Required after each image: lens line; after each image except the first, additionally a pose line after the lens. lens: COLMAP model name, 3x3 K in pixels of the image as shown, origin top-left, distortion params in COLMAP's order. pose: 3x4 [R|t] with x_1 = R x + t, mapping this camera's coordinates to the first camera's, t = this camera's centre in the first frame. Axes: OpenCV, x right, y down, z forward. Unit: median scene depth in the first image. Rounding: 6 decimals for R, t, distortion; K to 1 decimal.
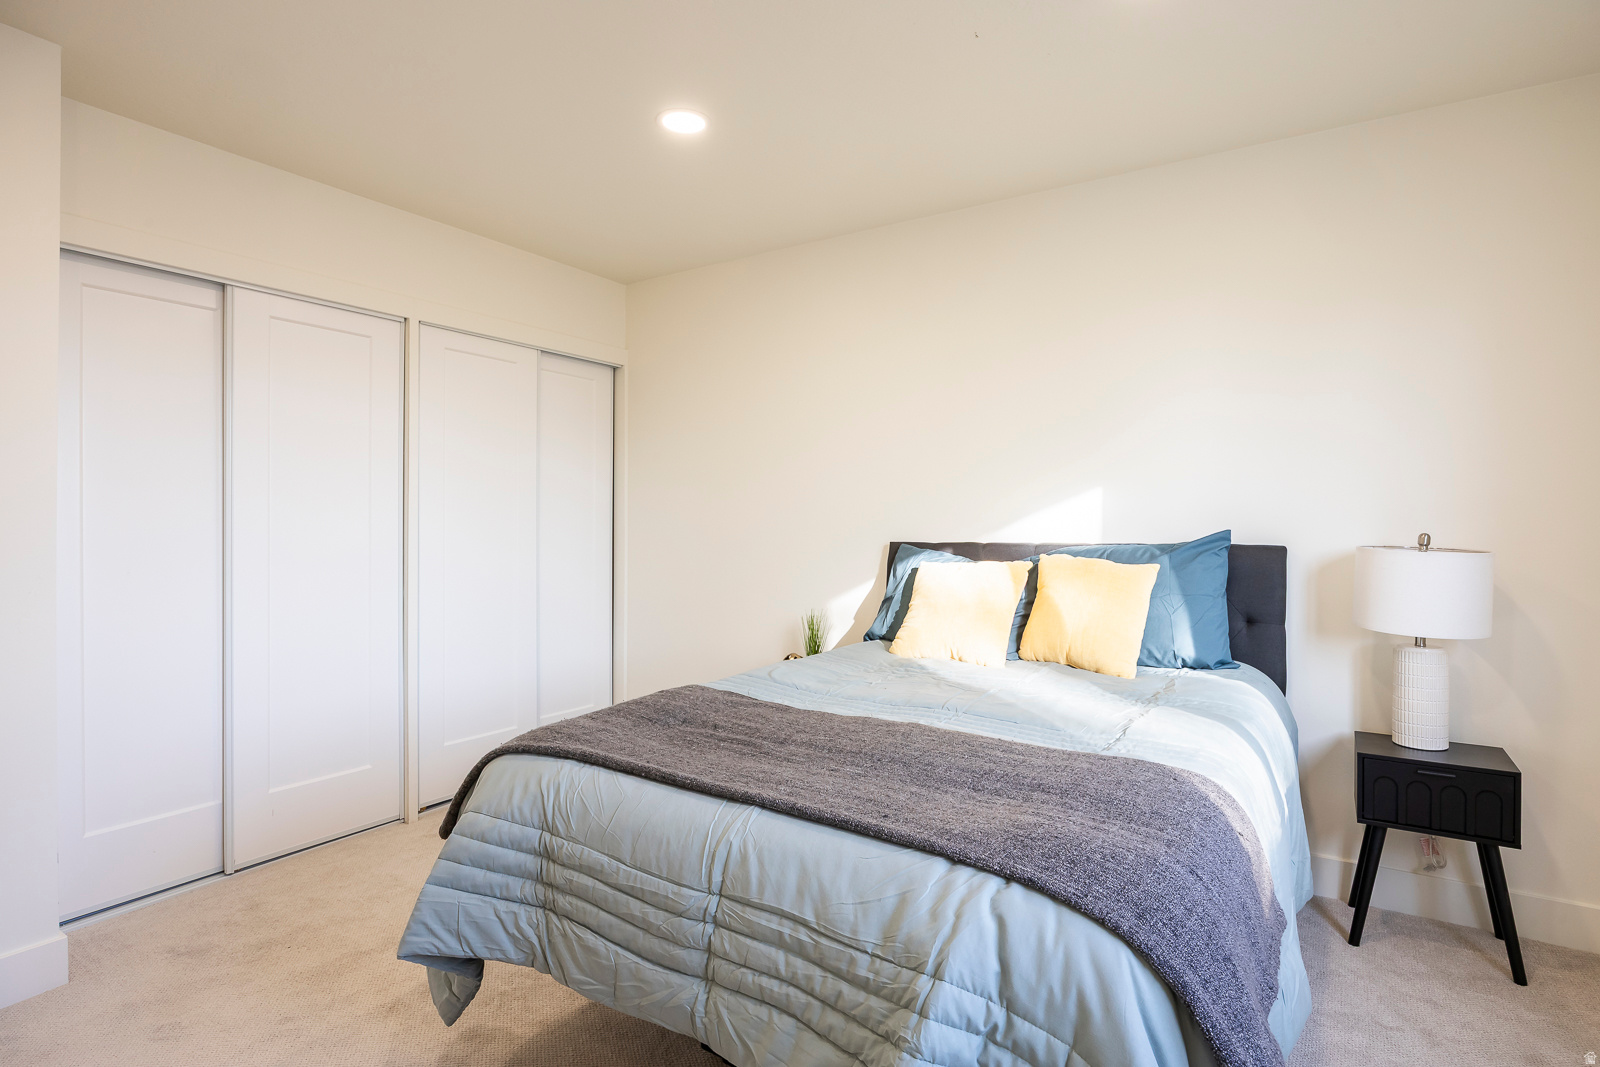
lens RADIAL K [[875.3, 0, 801.5], [0, 875.3, 532.9], [0, 0, 1]] dist [-0.002278, 0.000002]
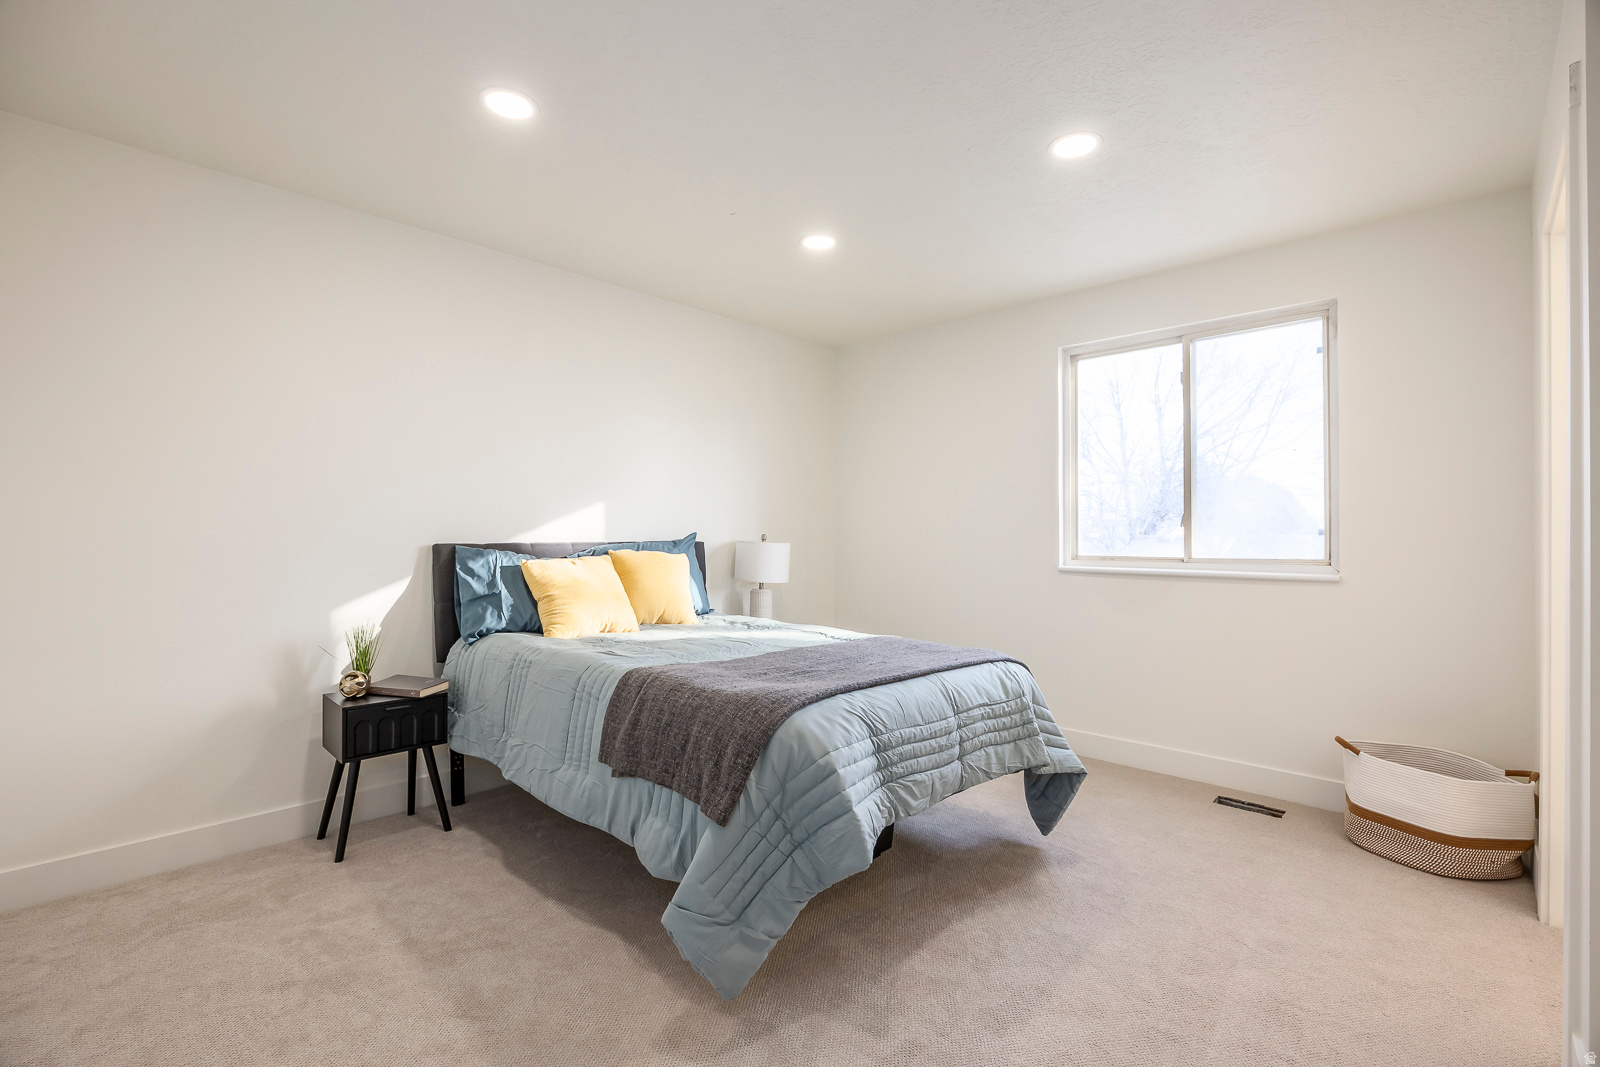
lens RADIAL K [[718.7, 0, 794.8], [0, 718.7, 534.1], [0, 0, 1]] dist [-0.012839, 0.002220]
pose [[0.150412, 0.000414, 0.988623, -1.589065], [0.002581, 0.999996, -0.000812, -0.000304], [-0.988620, 0.002674, 0.150411, 0.997581]]
